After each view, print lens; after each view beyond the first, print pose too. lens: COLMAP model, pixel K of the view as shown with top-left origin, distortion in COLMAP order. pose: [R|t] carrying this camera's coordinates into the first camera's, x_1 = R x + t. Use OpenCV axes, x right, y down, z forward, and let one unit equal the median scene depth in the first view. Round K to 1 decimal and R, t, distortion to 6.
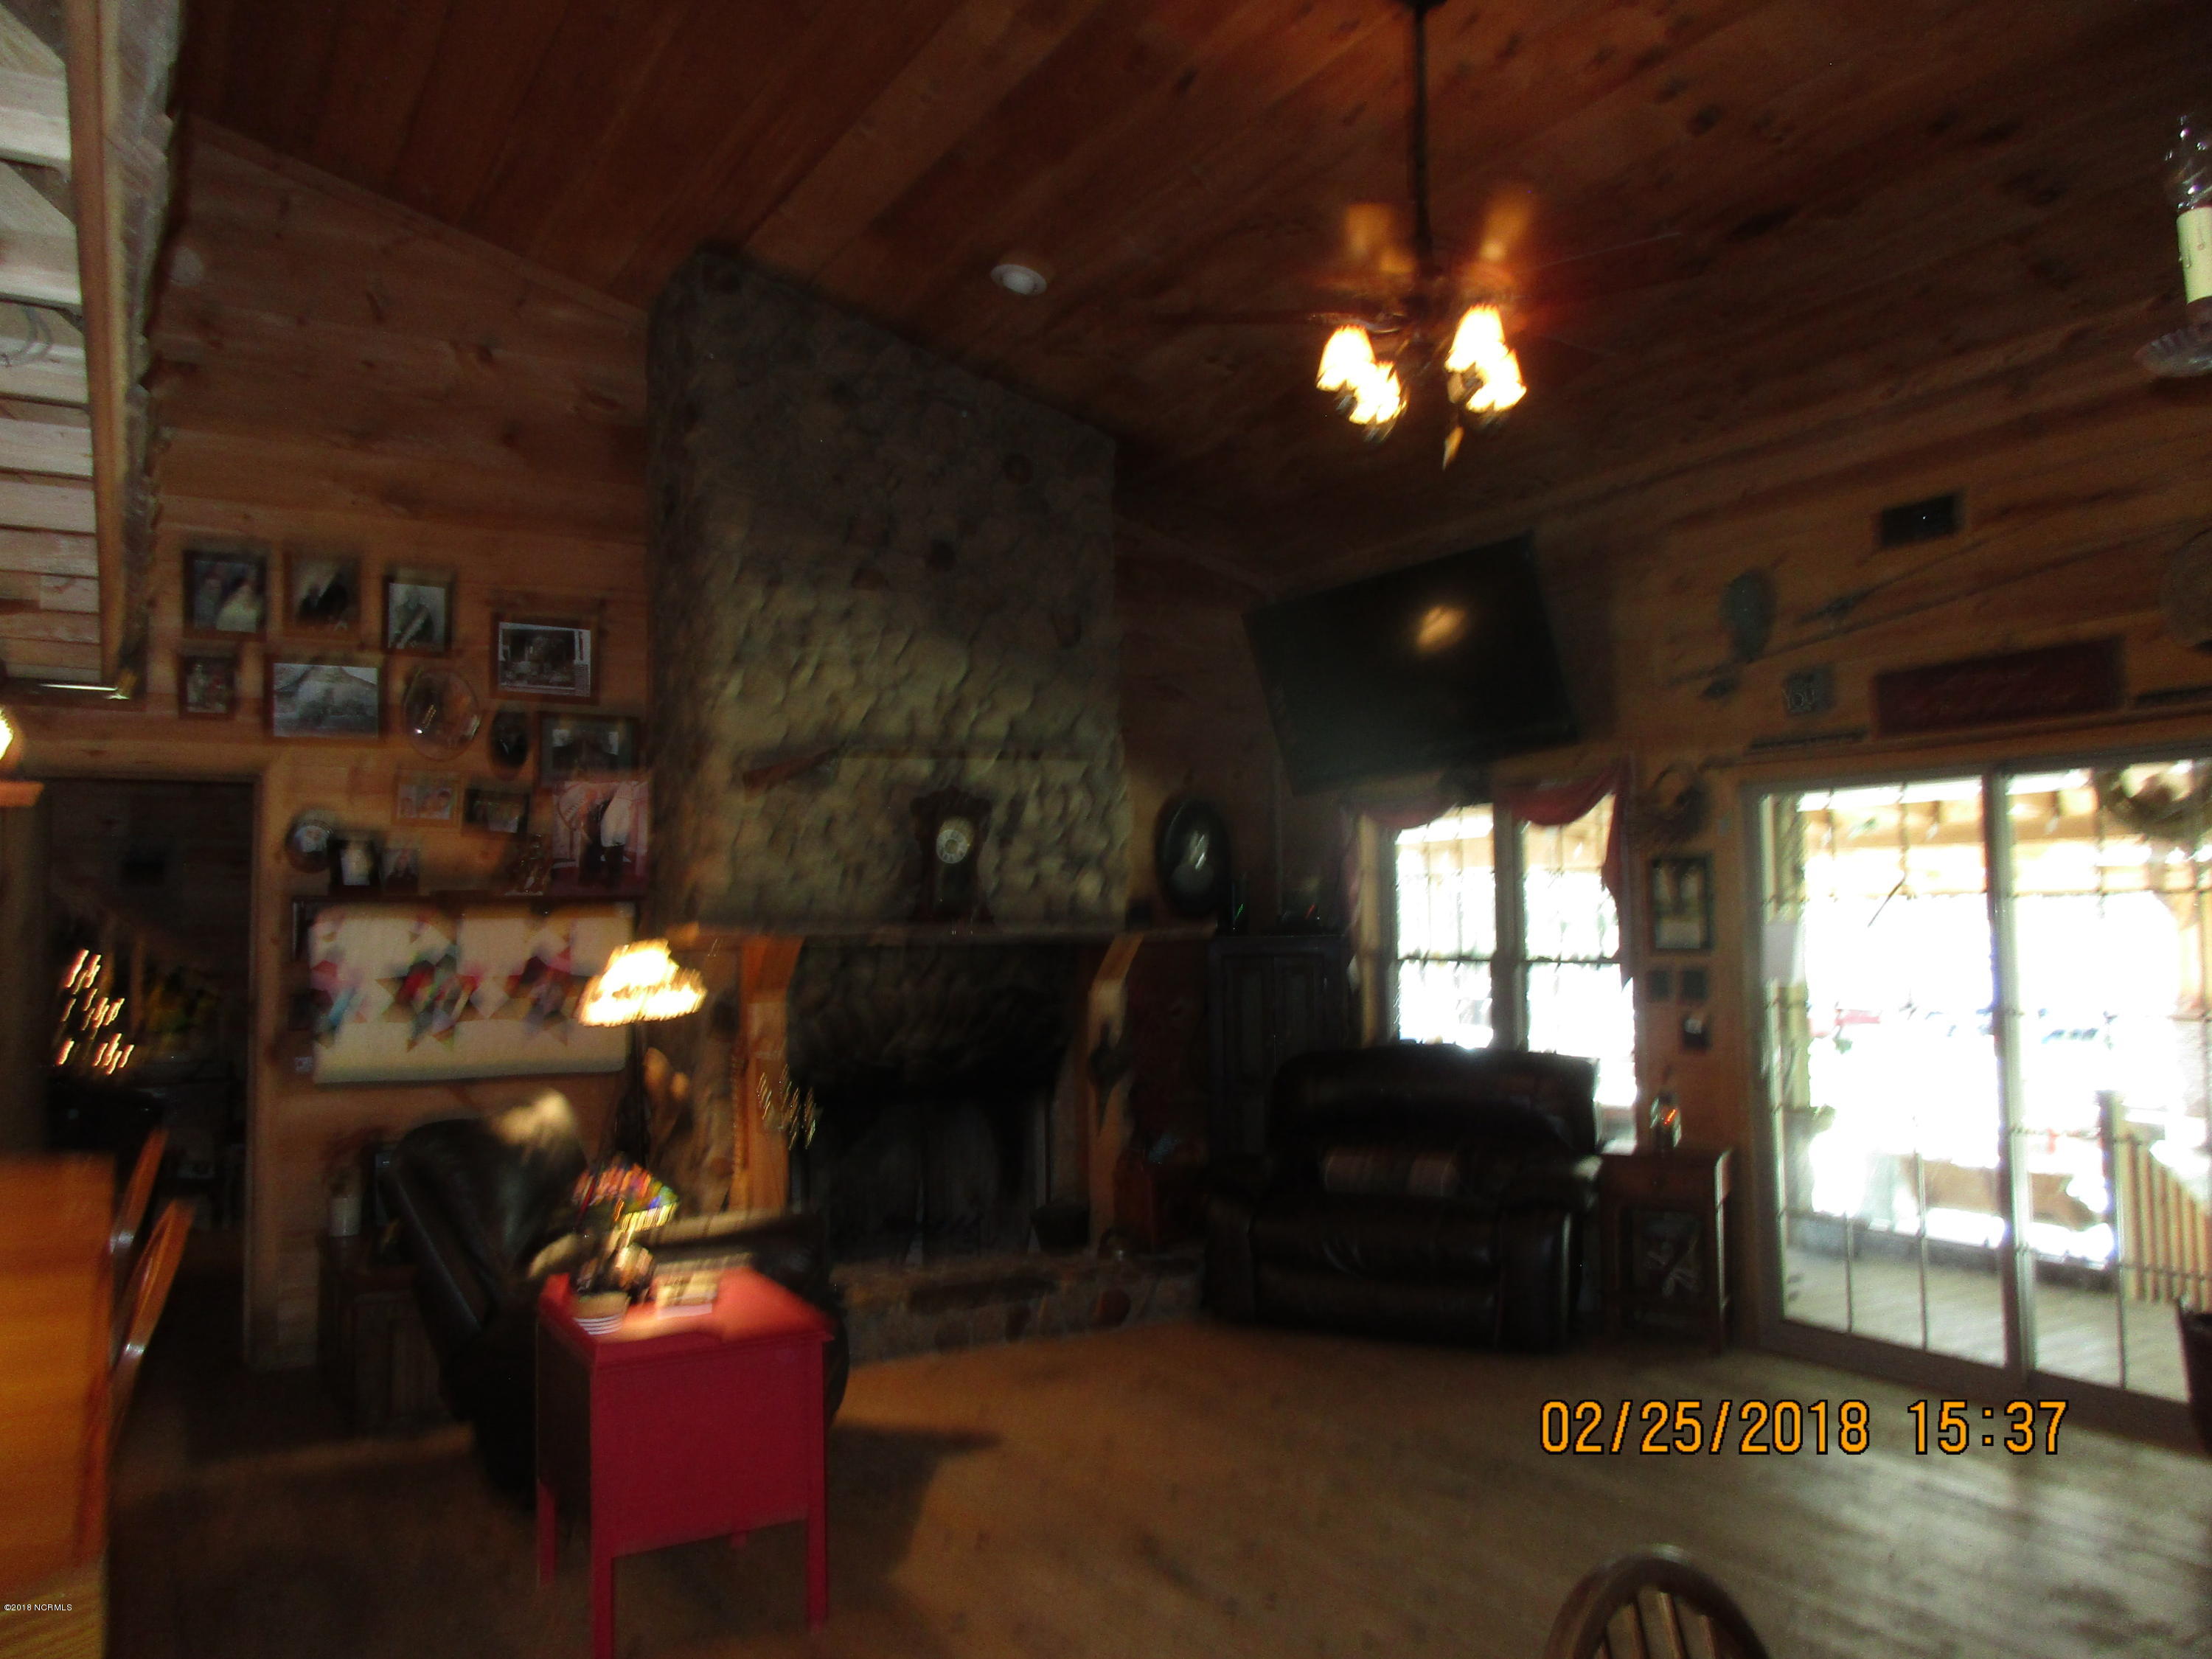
lens RADIAL K [[1616.3, 0, 1105.7], [0, 1616.3, 827.5], [0, 0, 1]] dist [-0.004509, -0.003086]
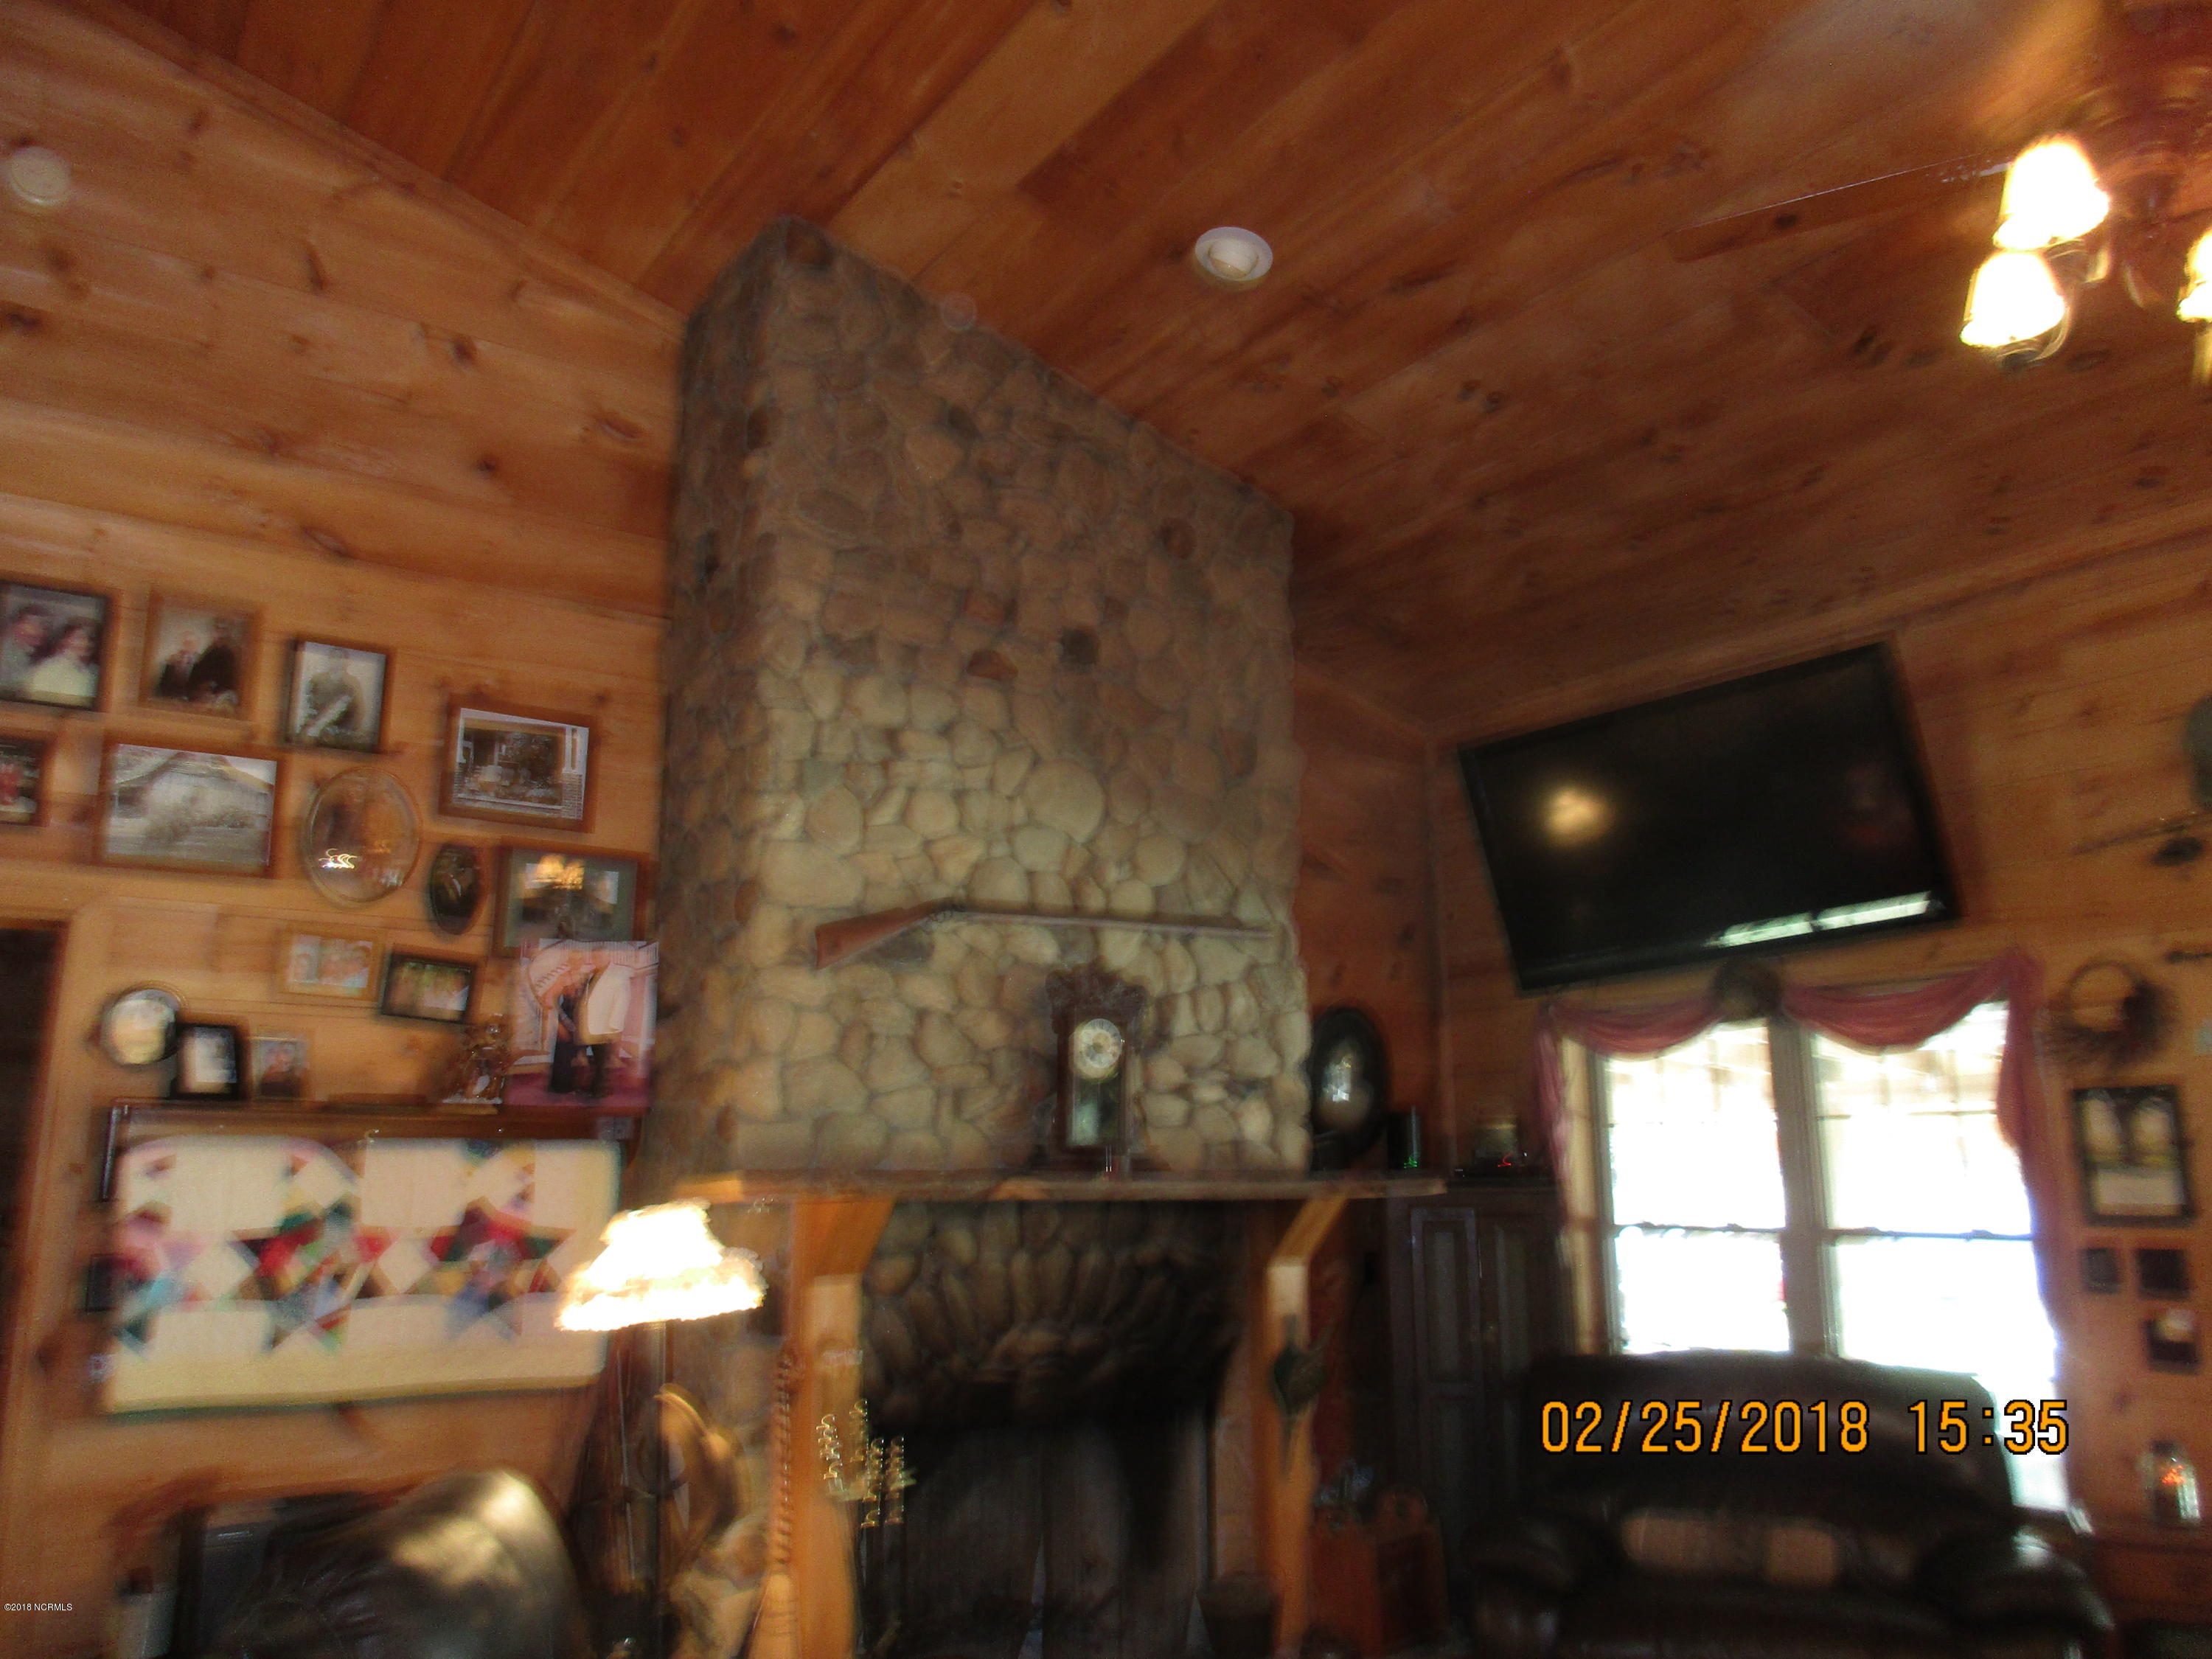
lens RADIAL K [[1659.5, 0, 1102.3], [0, 1659.5, 820.0], [0, 0, 1]] dist [-0.041141, 0.032822]
pose [[0.998088, 0.023628, 0.057106, -0.136539], [-0.014486, 0.987732, -0.155488, 0.021237], [-0.060079, 0.154364, 0.986186, 0.292261]]
